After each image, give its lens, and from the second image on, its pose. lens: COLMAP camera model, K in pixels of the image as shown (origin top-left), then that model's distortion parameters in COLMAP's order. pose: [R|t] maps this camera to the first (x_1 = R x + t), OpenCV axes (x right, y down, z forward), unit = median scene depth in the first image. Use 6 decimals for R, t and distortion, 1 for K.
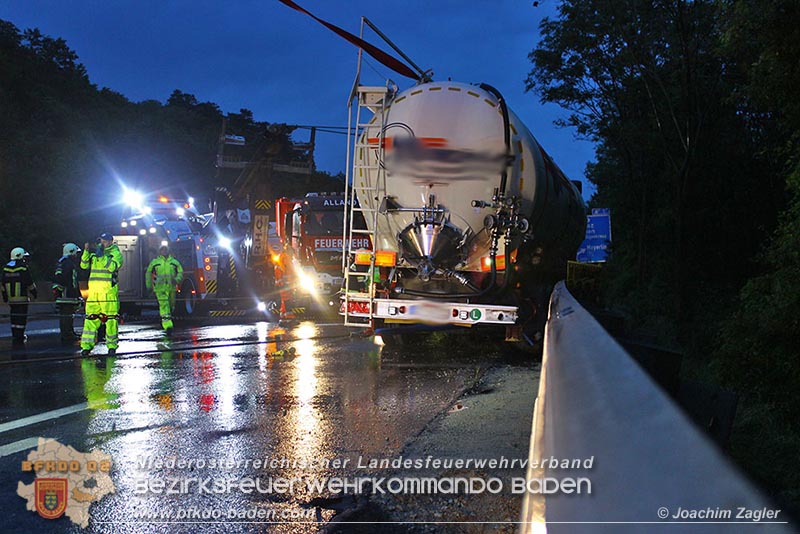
lens RADIAL K [[1322.5, 0, 400.0], [0, 1322.5, 267.0], [0, 0, 1]] dist [-0.022336, -0.012492]
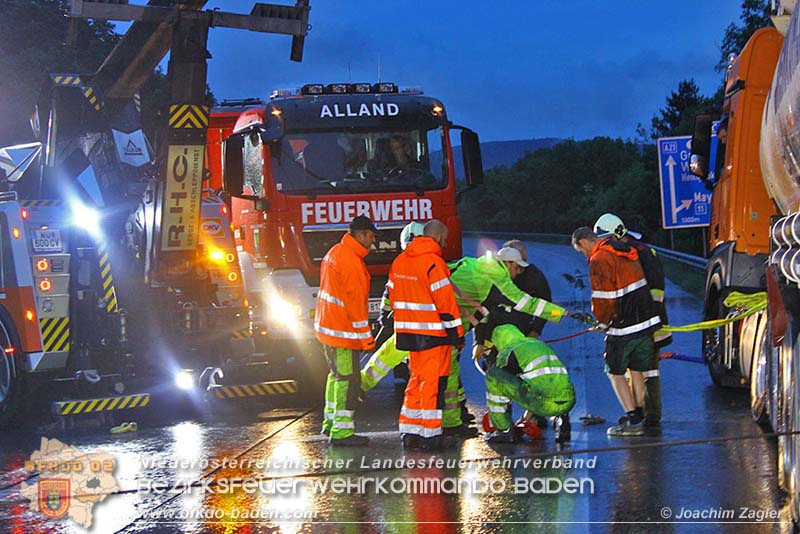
lens RADIAL K [[2096.3, 0, 400.0], [0, 2096.3, 267.0], [0, 0, 1]] dist [0.001535, 0.509486]
pose [[0.995224, -0.026289, 0.094015, -0.097127], [0.024431, 0.999484, 0.020865, -0.014503], [-0.094515, -0.018469, 0.995352, 0.376003]]
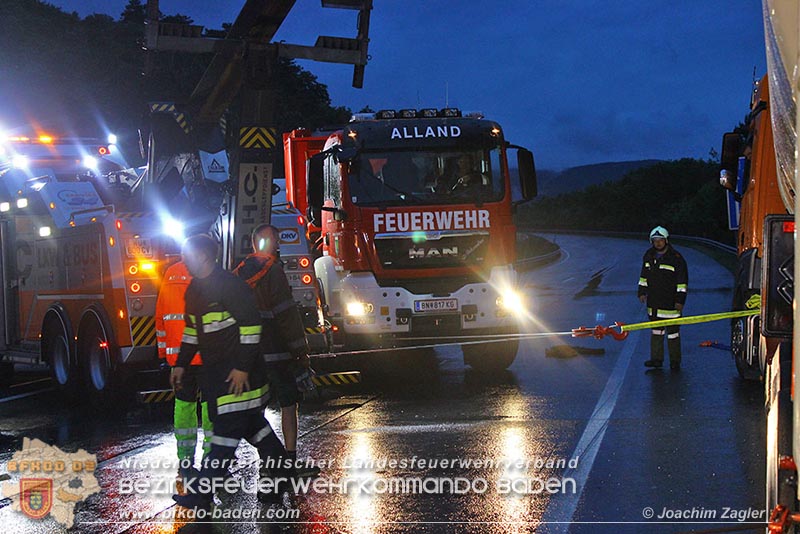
lens RADIAL K [[1499.4, 0, 400.0], [0, 1499.4, 267.0], [0, 0, 1]] dist [-0.011586, -0.029551]
pose [[0.999608, -0.025877, -0.010708, -0.051429], [0.026156, 0.999299, 0.026780, -0.016685], [0.010008, -0.027049, 0.999584, 0.494929]]
